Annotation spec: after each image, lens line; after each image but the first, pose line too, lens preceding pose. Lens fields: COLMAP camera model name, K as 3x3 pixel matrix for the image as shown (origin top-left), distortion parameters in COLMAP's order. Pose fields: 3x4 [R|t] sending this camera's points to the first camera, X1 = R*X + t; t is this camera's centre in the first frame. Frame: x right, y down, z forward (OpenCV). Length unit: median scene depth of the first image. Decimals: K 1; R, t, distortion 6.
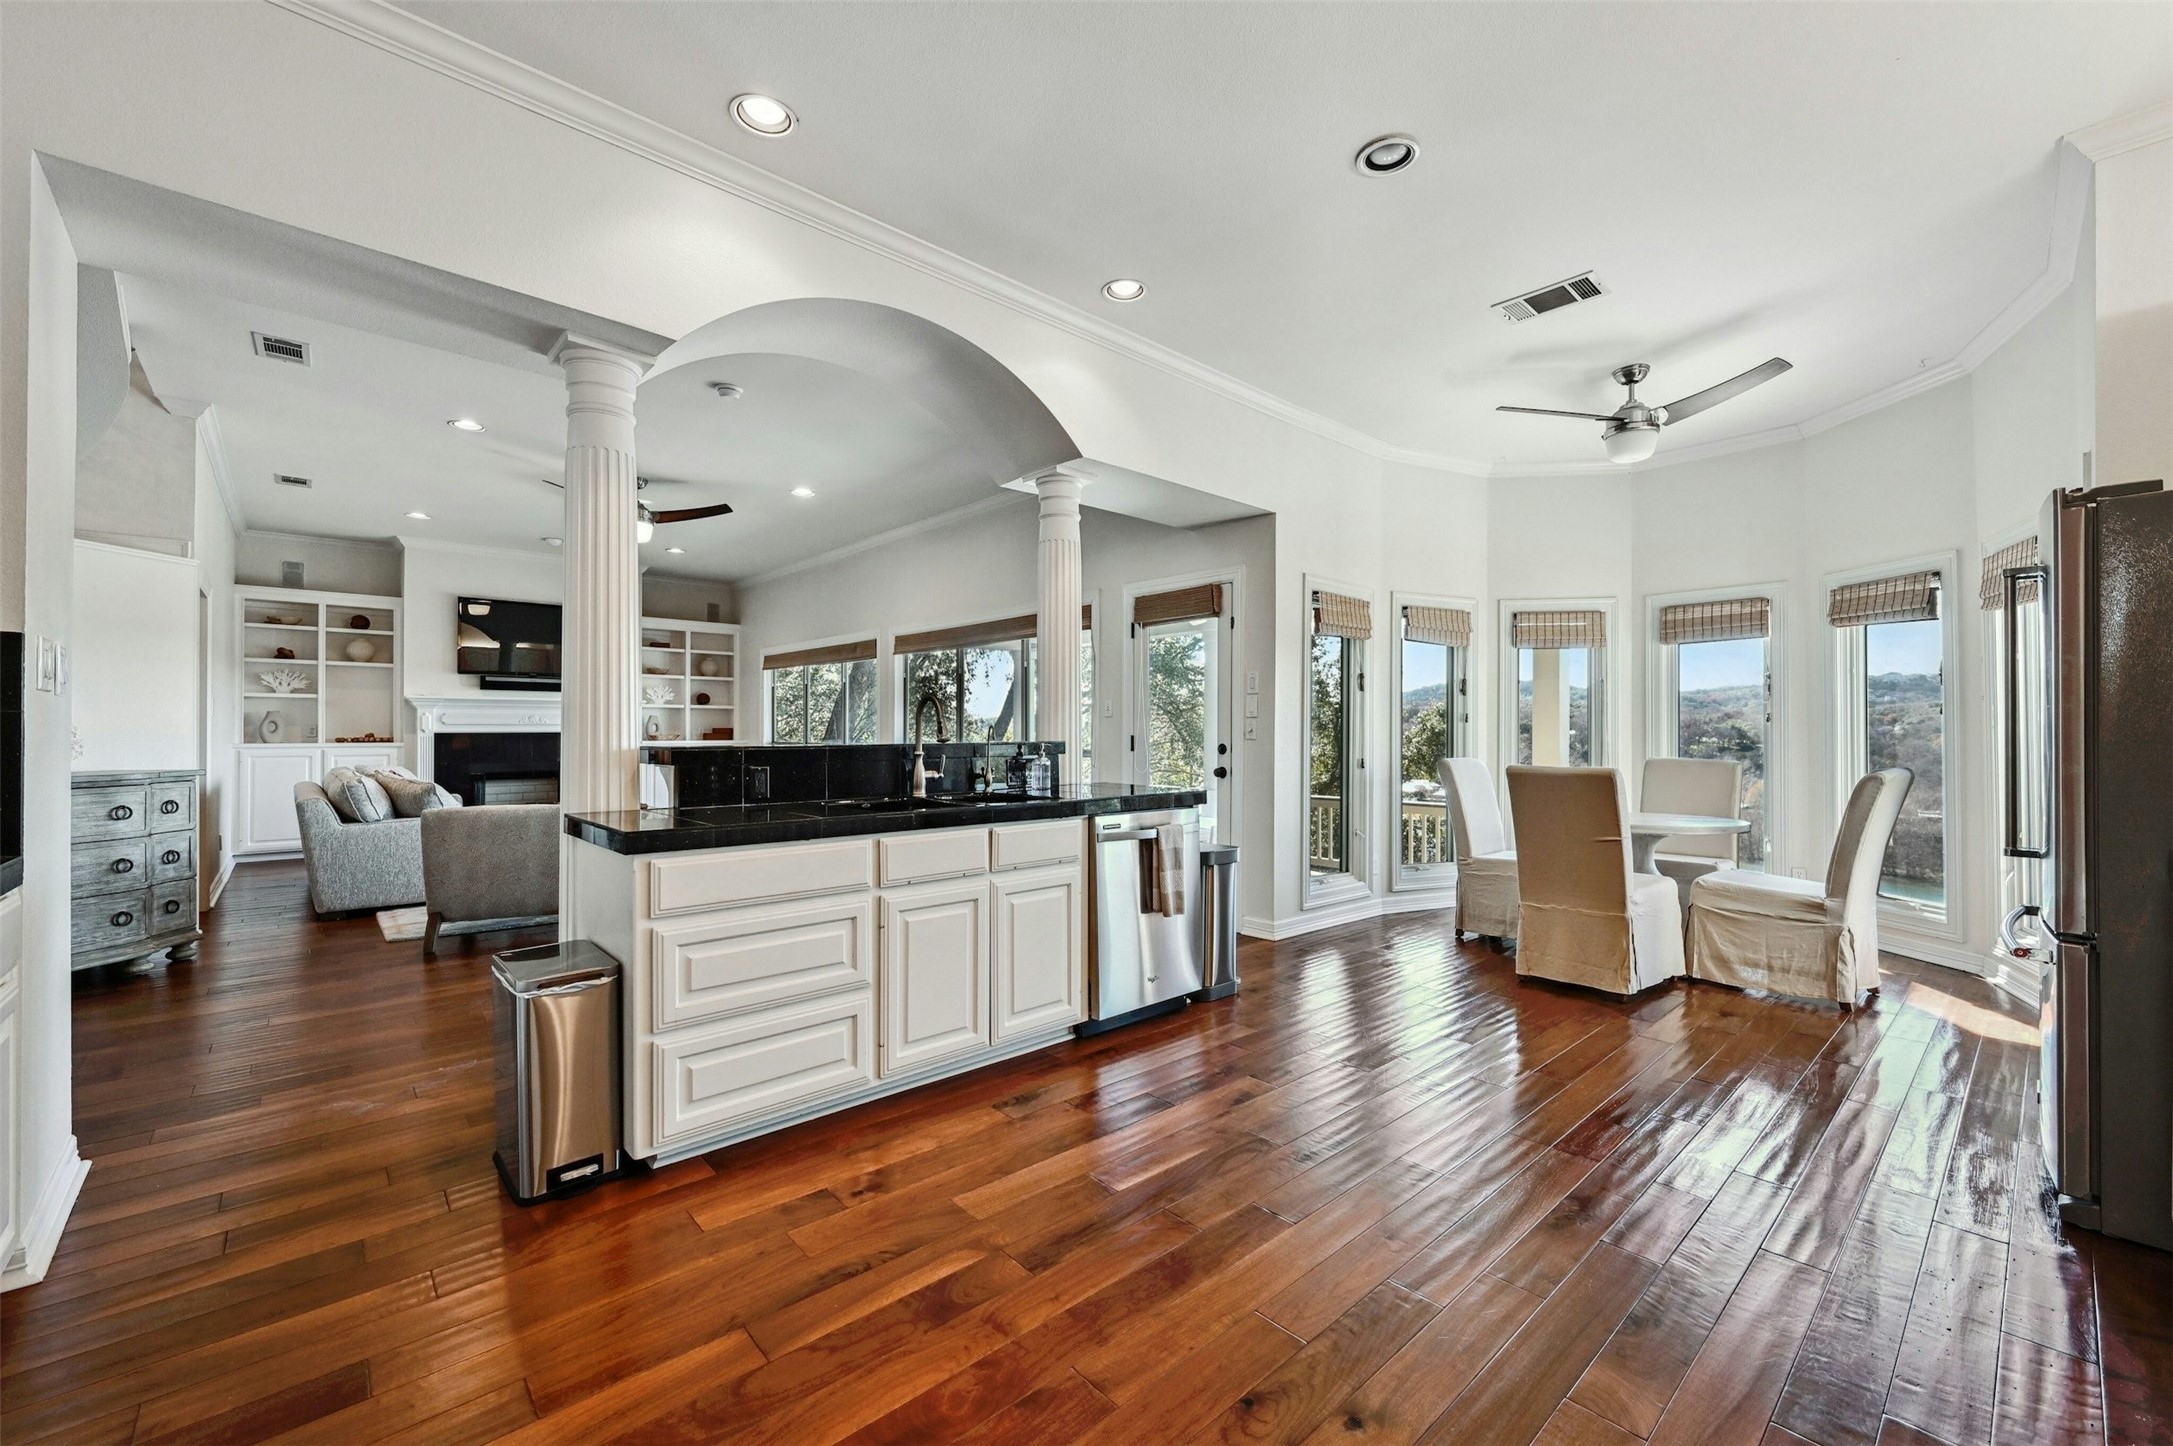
lens RADIAL K [[873.3, 0, 1096.5], [0, 873.3, 730.3], [0, 0, 1]] dist [-0.000866, -0.000099]
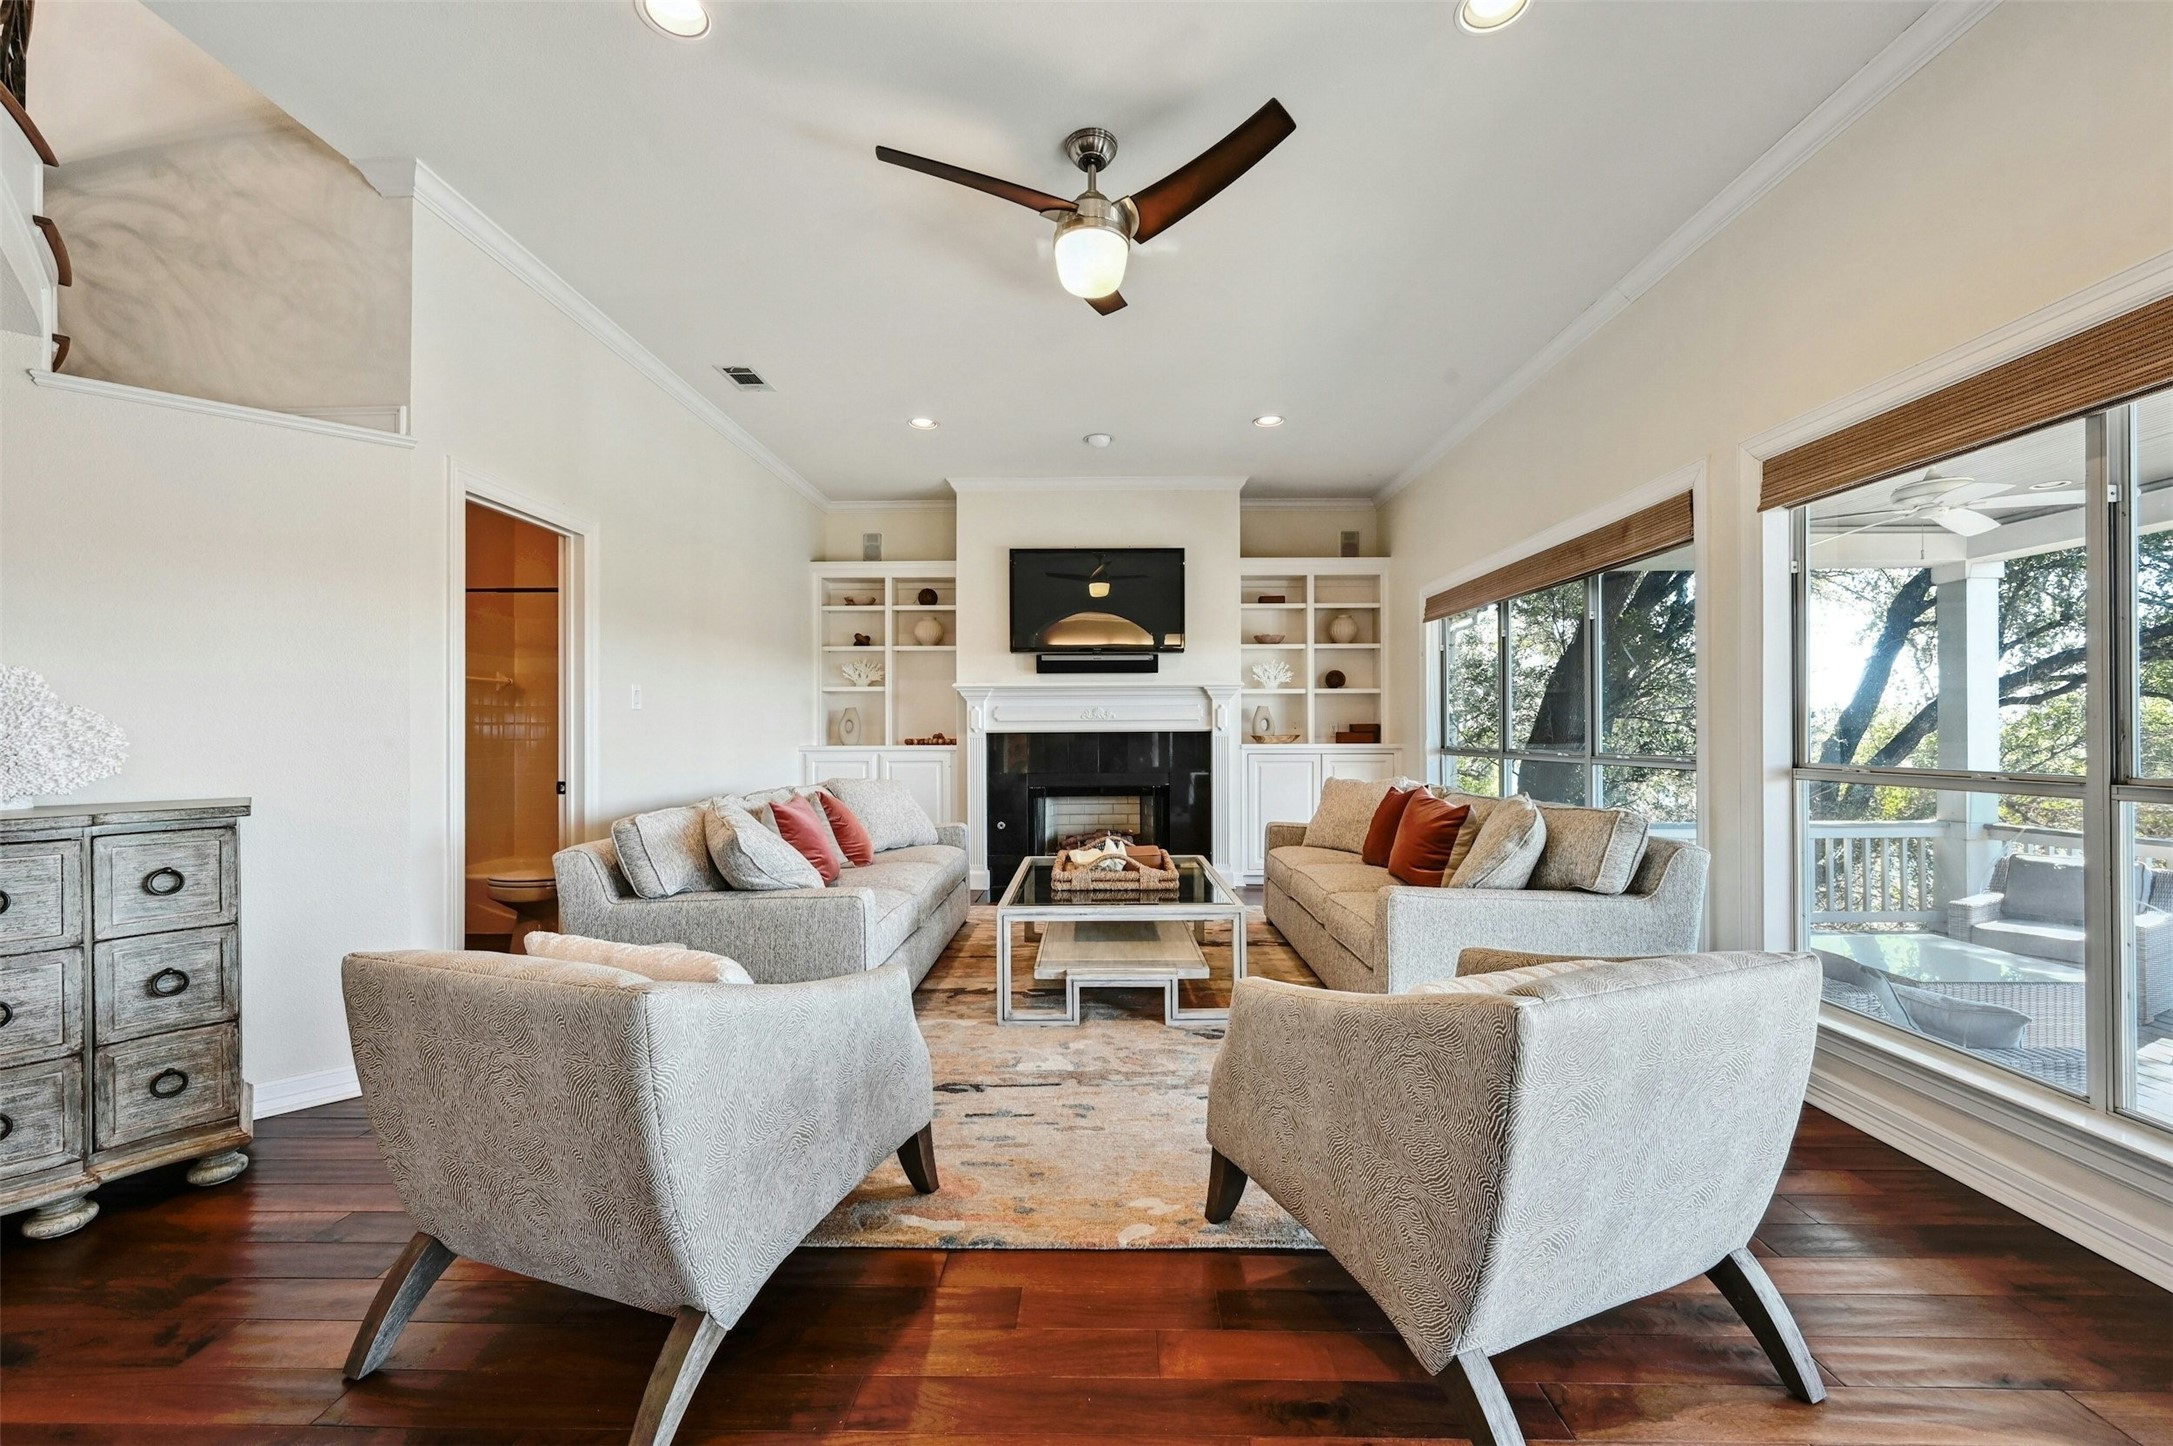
lens RADIAL K [[873.3, 0, 1094.6], [0, 873.3, 732.2], [0, 0, 1]] dist [-0.000866, -0.000099]
pose [[0.728533, -0.003693, -0.685000, -0.173939], [0.004906, 0.999988, -0.000174, 0.002983], [0.684993, -0.003234, 0.728543, 0.512586]]
